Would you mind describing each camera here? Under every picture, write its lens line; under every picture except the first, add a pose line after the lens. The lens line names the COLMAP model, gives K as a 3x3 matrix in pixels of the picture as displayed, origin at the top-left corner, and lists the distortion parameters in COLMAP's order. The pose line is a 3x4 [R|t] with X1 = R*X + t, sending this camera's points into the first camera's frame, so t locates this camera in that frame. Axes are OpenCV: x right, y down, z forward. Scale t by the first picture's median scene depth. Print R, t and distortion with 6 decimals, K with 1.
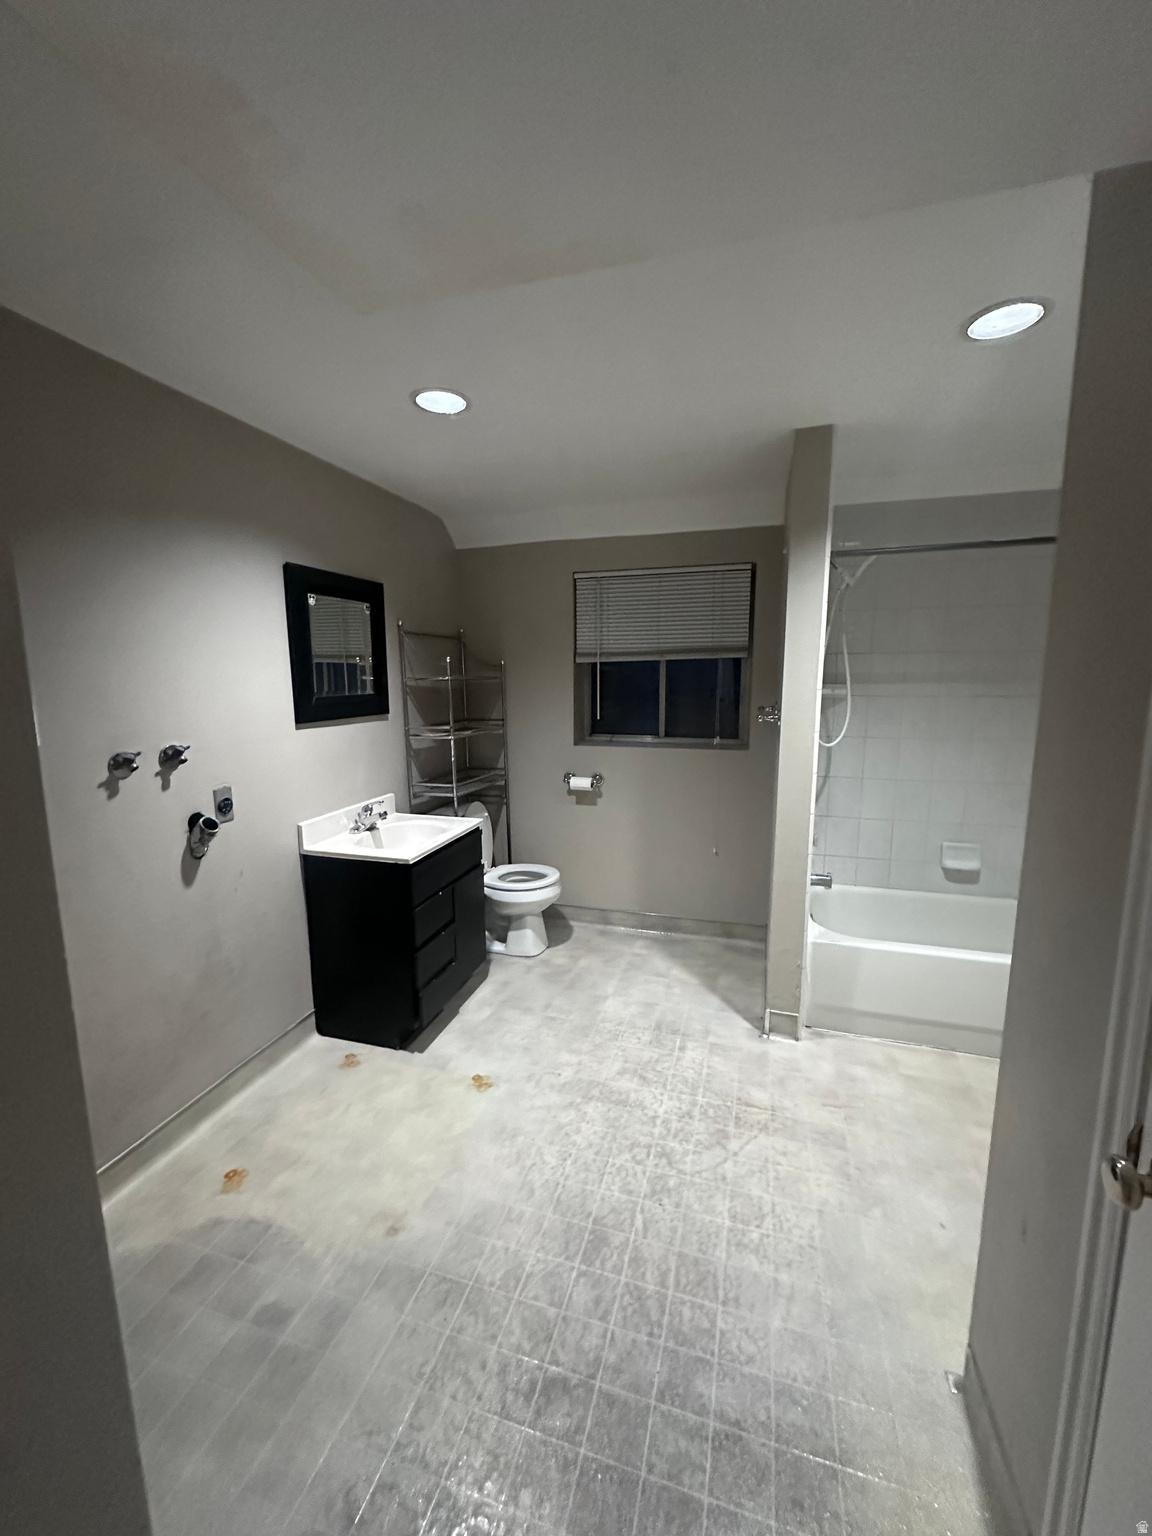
lens RADIAL K [[619.4, 0, 573.7], [0, 619.4, 767.9], [0, 0, 1]] dist [-0.005905, 0.000368]
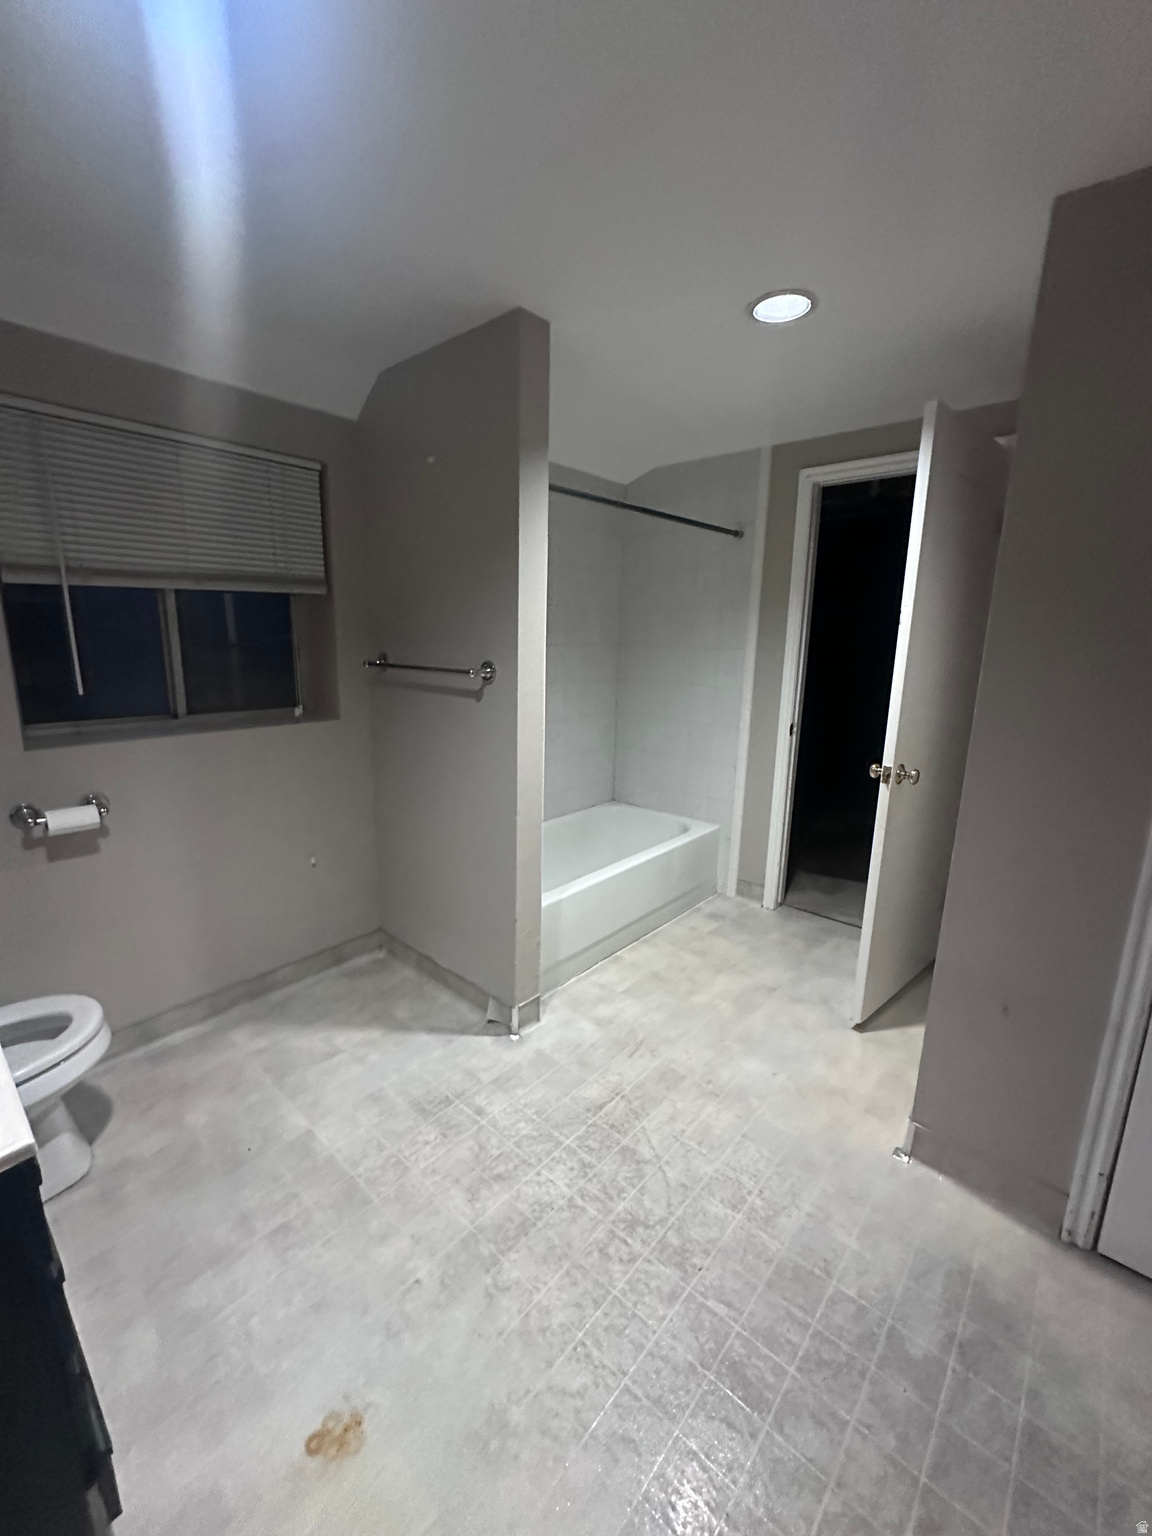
lens RADIAL K [[619.4, 0, 577.0], [0, 619.4, 765.0], [0, 0, 1]] dist [-0.005905, 0.000368]
pose [[0.405941, -0.179676, 0.896063, -0.425408], [0.117721, 0.982595, 0.143696, -0.069597], [-0.906286, 0.047154, 0.420027, 0.608283]]
